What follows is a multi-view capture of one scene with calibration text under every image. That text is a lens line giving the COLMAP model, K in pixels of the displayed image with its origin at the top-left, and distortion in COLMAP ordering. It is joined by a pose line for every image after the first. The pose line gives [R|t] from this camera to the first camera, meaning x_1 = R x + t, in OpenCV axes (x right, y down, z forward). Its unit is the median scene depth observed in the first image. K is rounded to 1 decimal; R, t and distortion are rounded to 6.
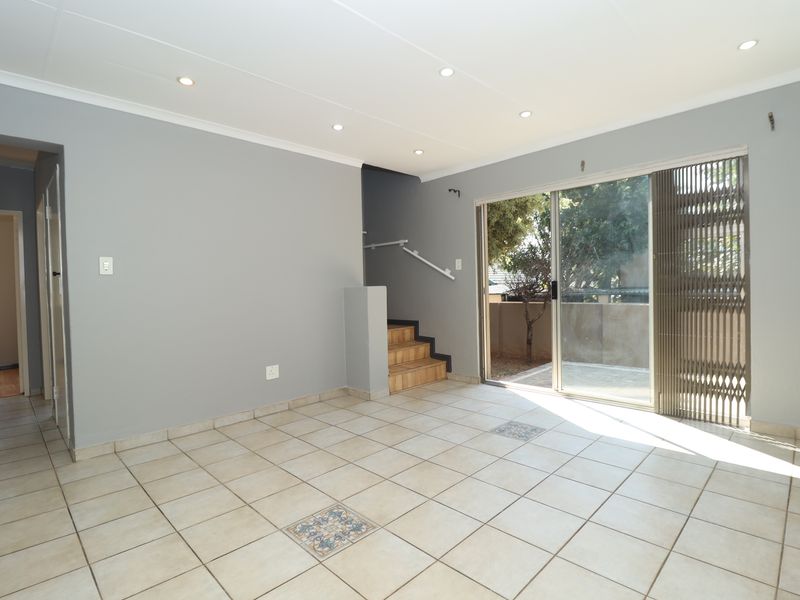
lens RADIAL K [[412.5, 0, 405.1], [0, 412.5, 299.0], [0, 0, 1]] dist [-0.013996, -0.001610]
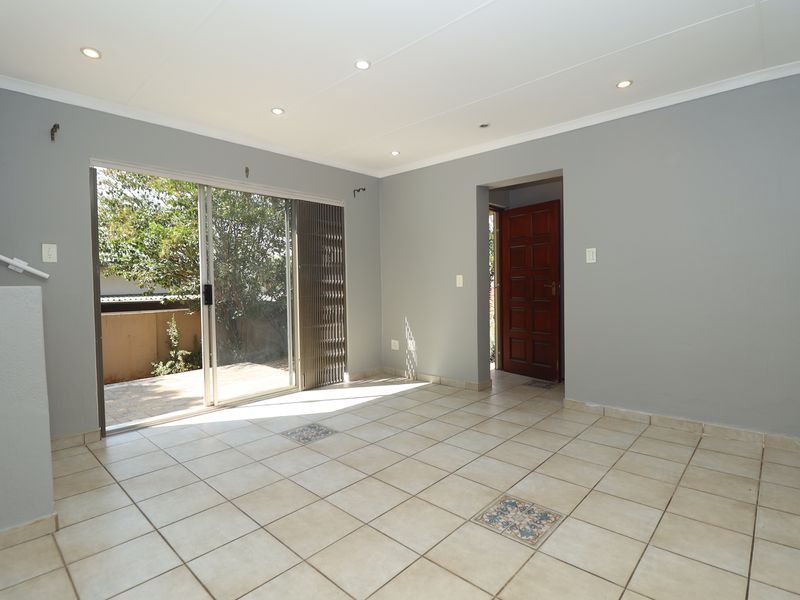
lens RADIAL K [[412.5, 0, 401.4], [0, 412.5, 298.5], [0, 0, 1]] dist [-0.013996, -0.001610]
pose [[-0.040865, -0.006754, 0.999142, -0.726085], [0.042634, 0.999055, 0.008497, -0.004299], [-0.998255, 0.042945, -0.040538, 0.802482]]
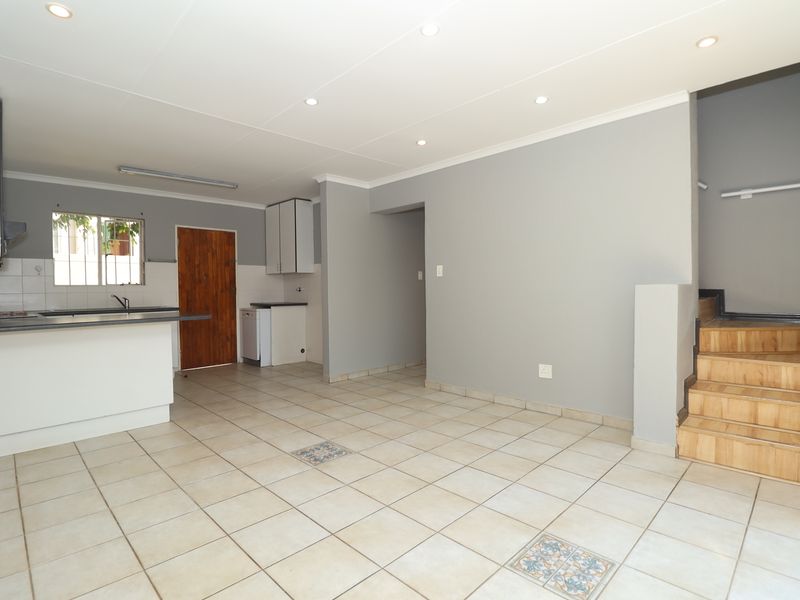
lens RADIAL K [[412.5, 0, 404.8], [0, 412.5, 300.1], [0, 0, 1]] dist [-0.013996, -0.001610]
pose [[0.001885, 0.051111, -0.998691, 0.781163], [-0.015768, 0.998570, 0.051075, -0.044419], [0.999874, 0.015651, 0.002689, 0.789124]]
